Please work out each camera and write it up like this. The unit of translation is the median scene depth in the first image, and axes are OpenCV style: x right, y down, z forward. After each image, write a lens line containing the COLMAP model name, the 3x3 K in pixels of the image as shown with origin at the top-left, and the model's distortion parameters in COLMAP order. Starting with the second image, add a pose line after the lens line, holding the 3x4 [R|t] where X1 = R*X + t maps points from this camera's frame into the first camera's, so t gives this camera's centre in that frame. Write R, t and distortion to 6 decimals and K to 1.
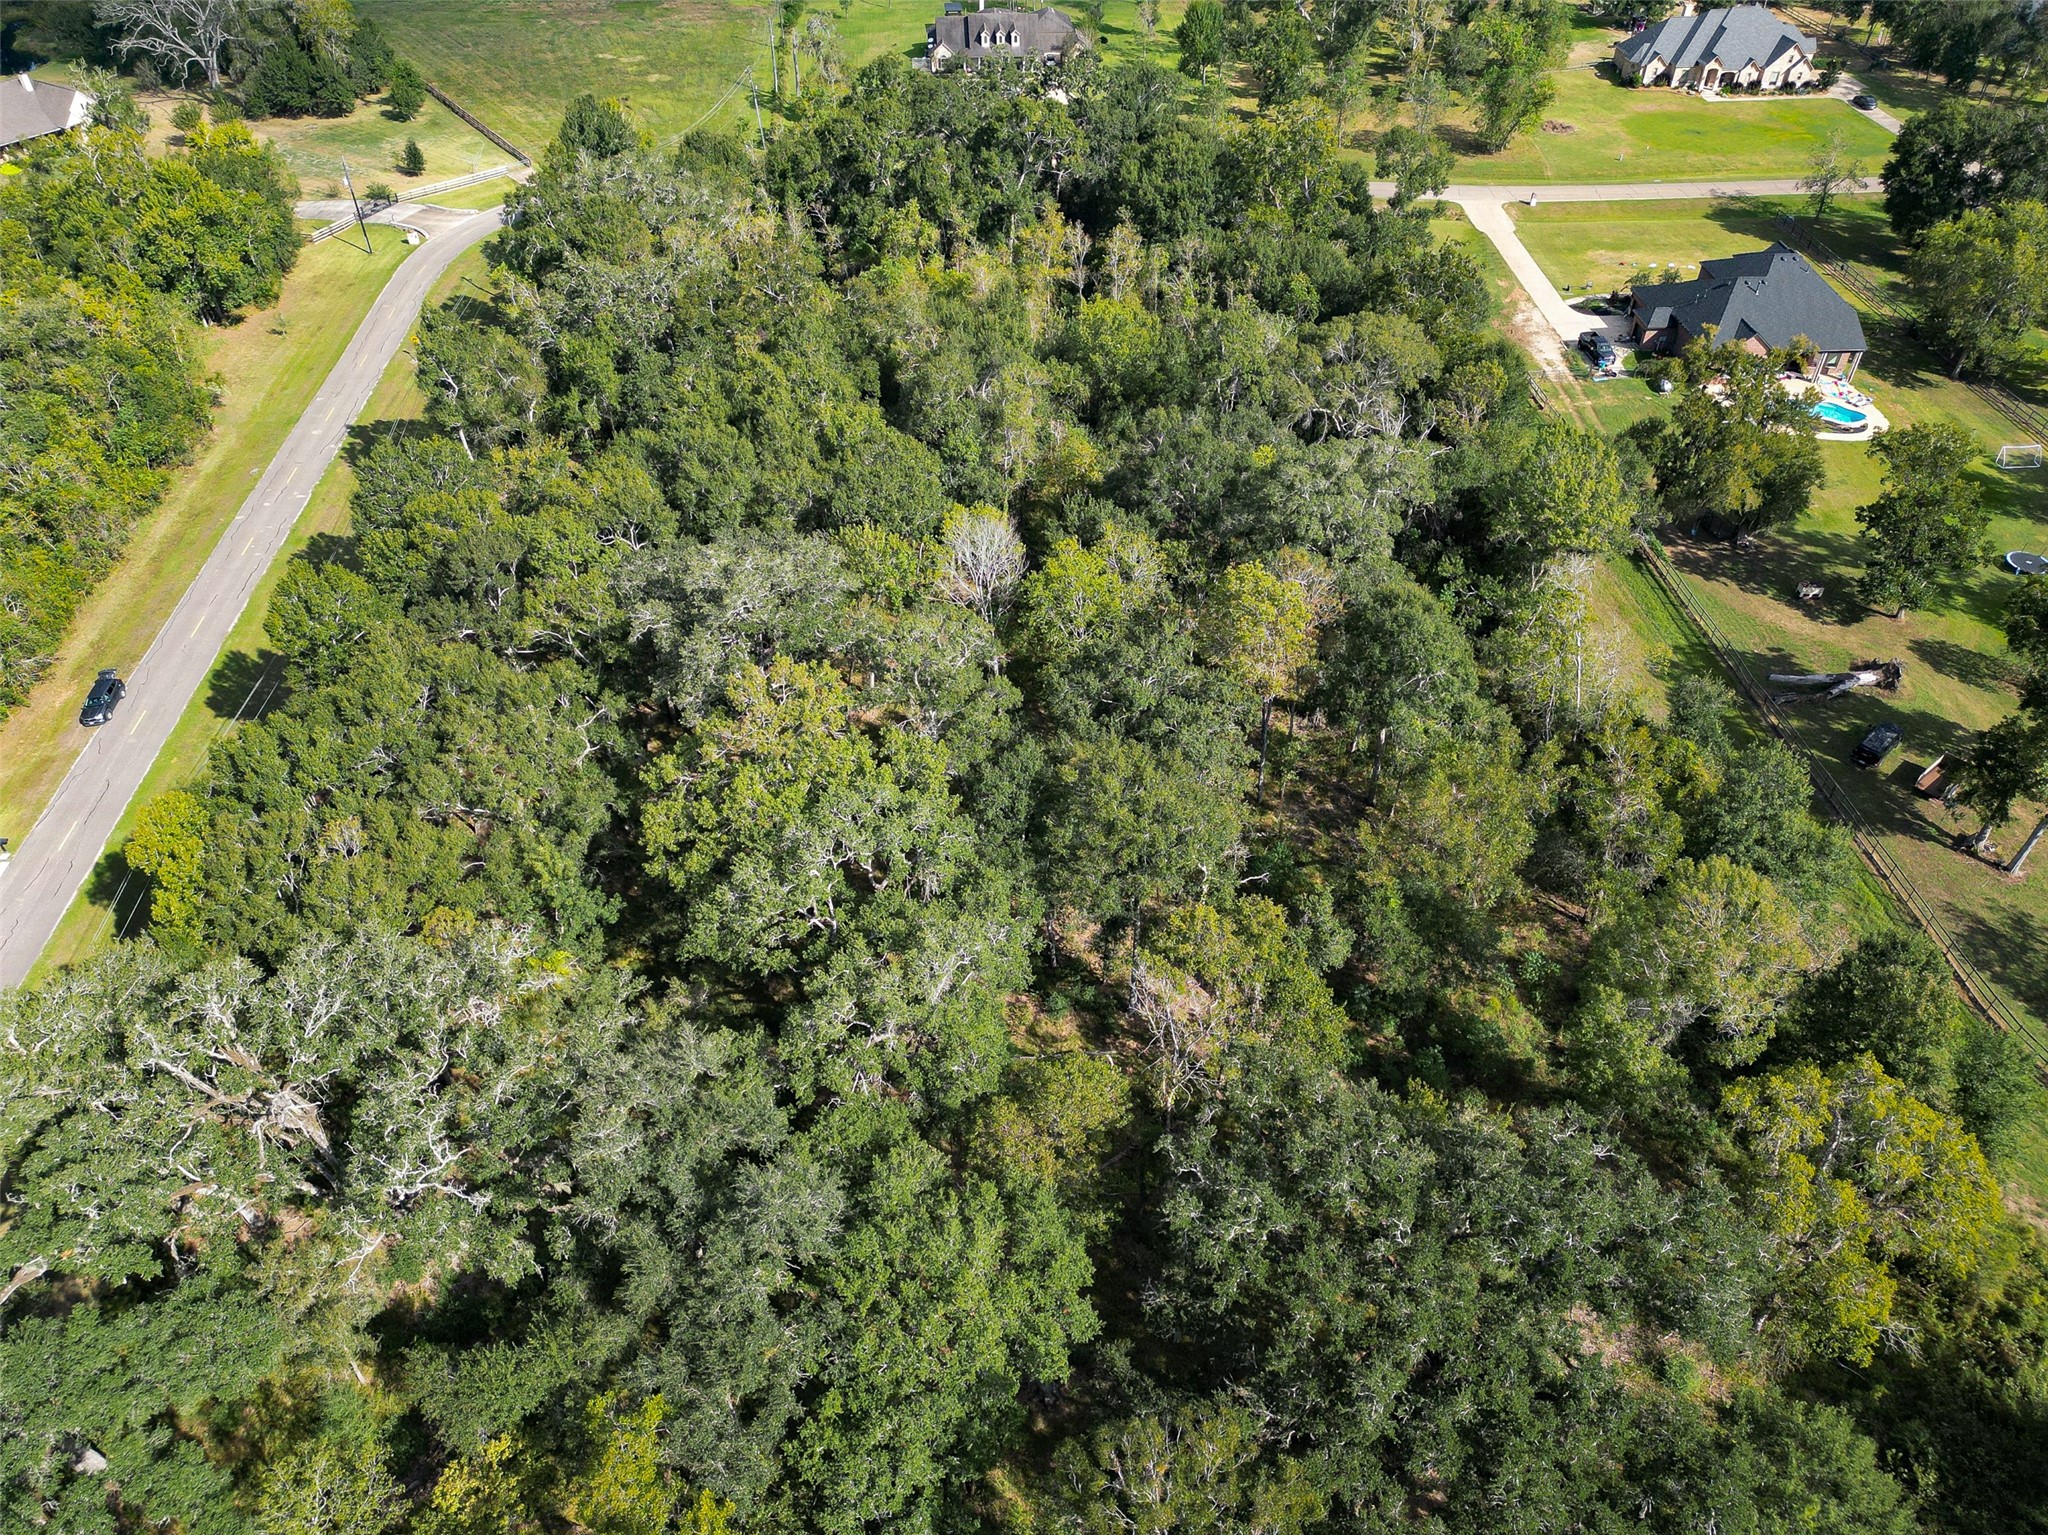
lens RADIAL K [[1436.3, 0, 1023.2], [0, 1436.3, 773.9], [0, 0, 1]] dist [0.072077, -0.070865]
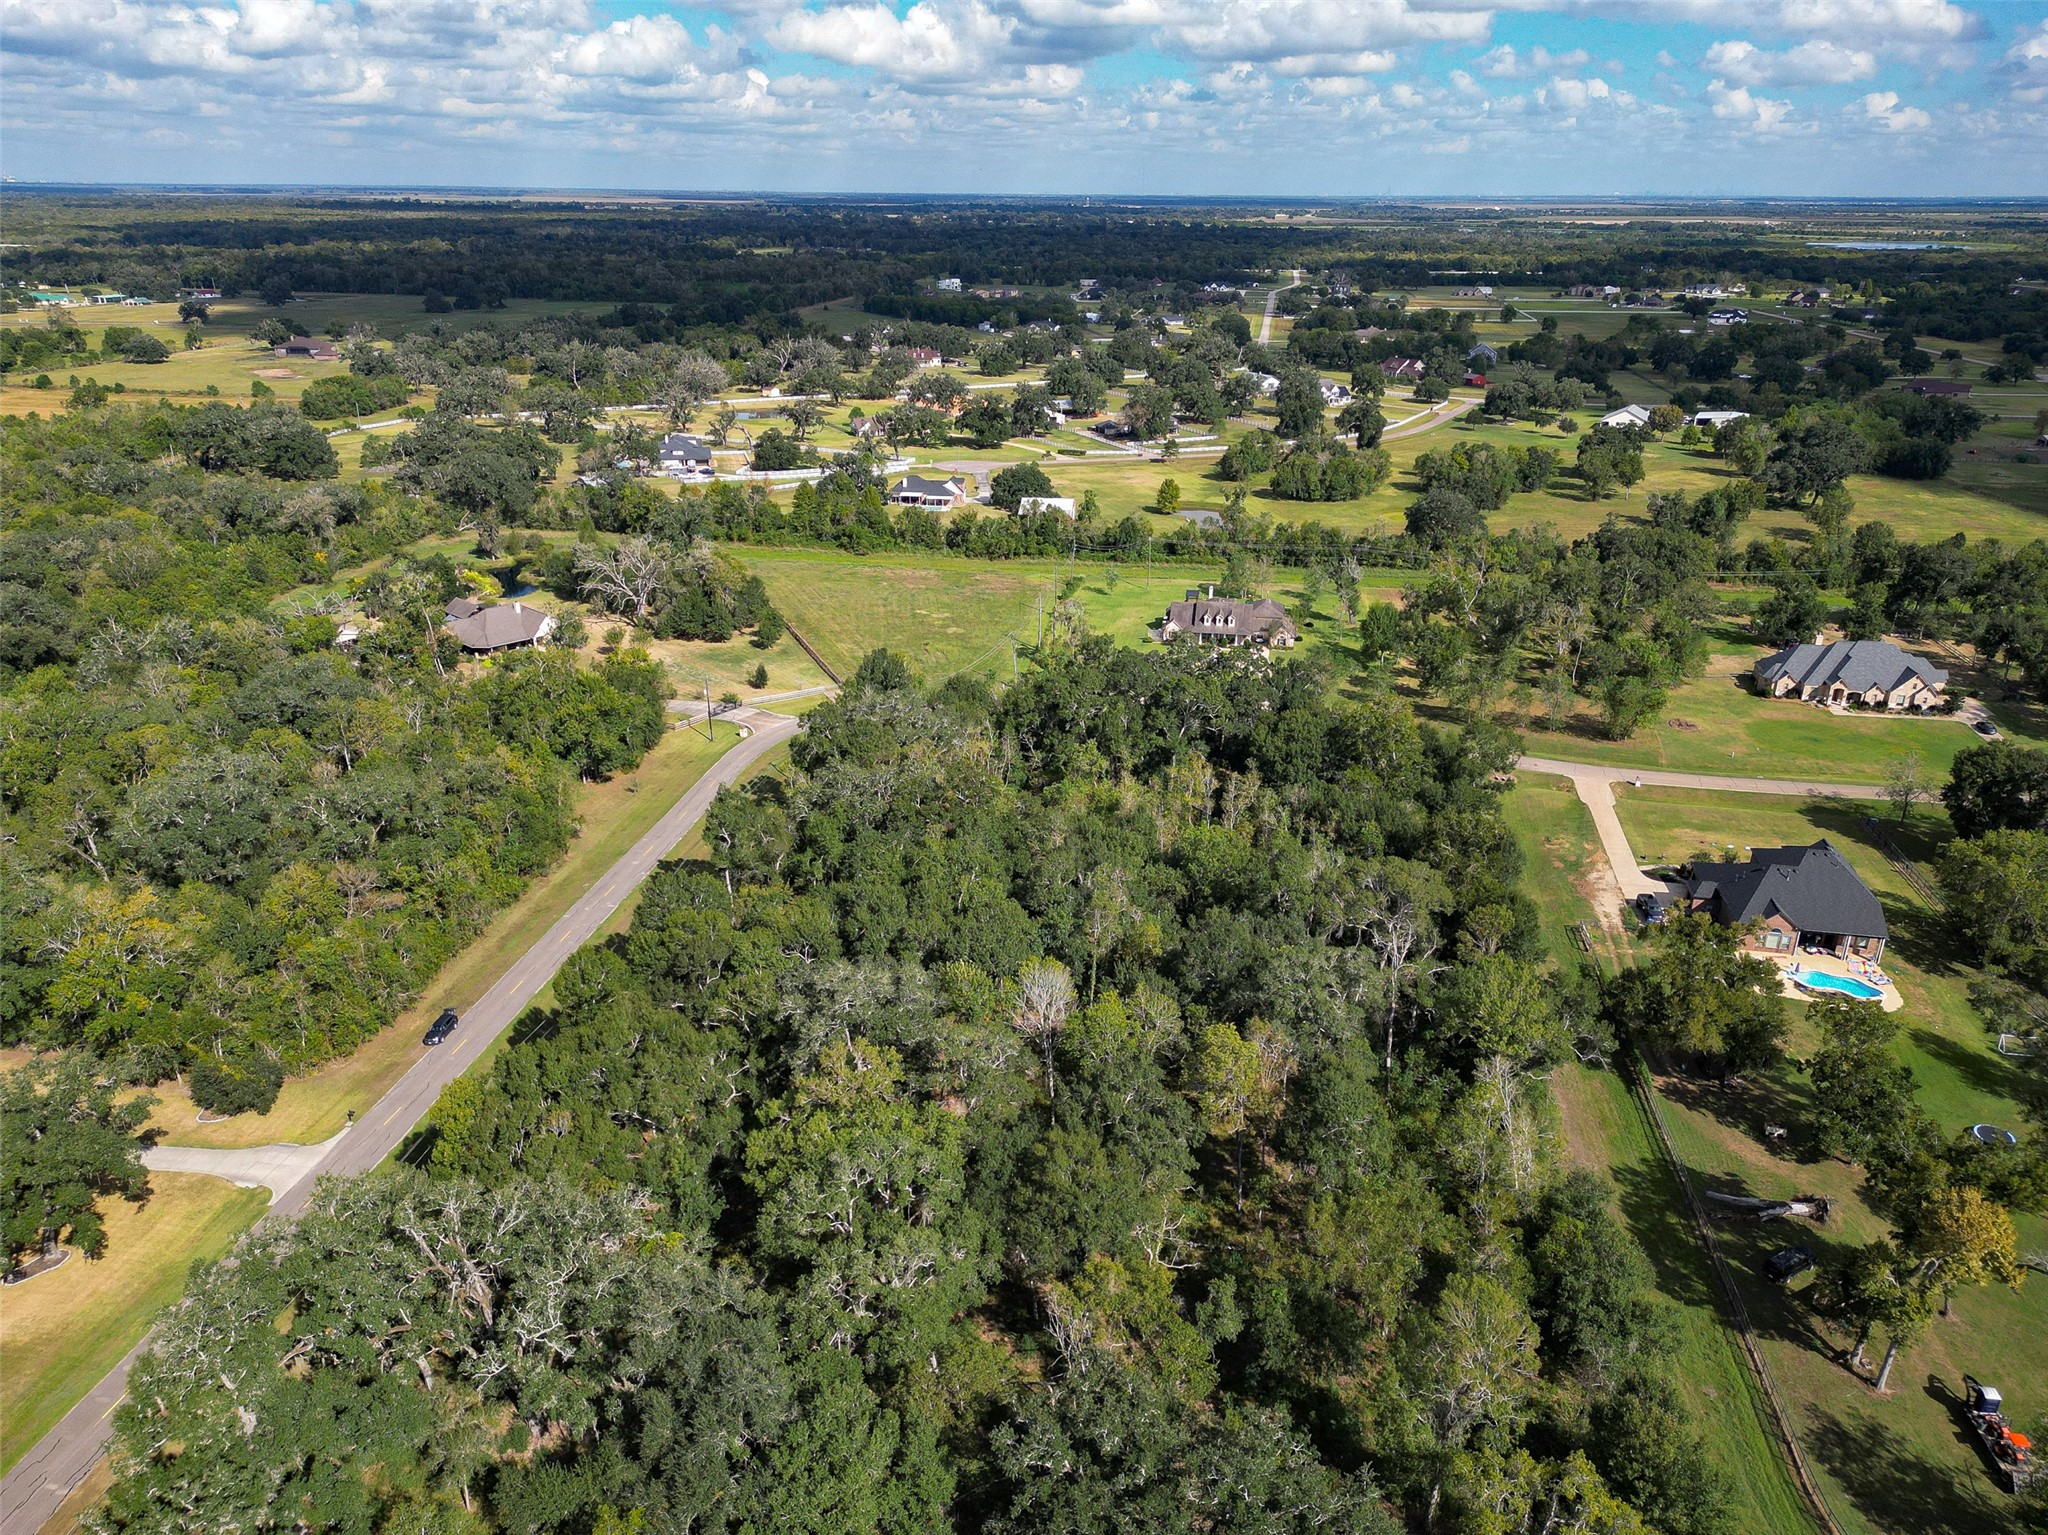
lens RADIAL K [[1429.9, 0, 1023.2], [0, 1429.9, 775.3], [0, 0, 1]] dist [0.079438, -0.079226]
pose [[0.973195, 0.091966, -0.210792, 0.163492], [-0.155236, 0.938947, -0.307052, 0.052691], [0.169684, 0.331544, 0.928055, -0.244843]]
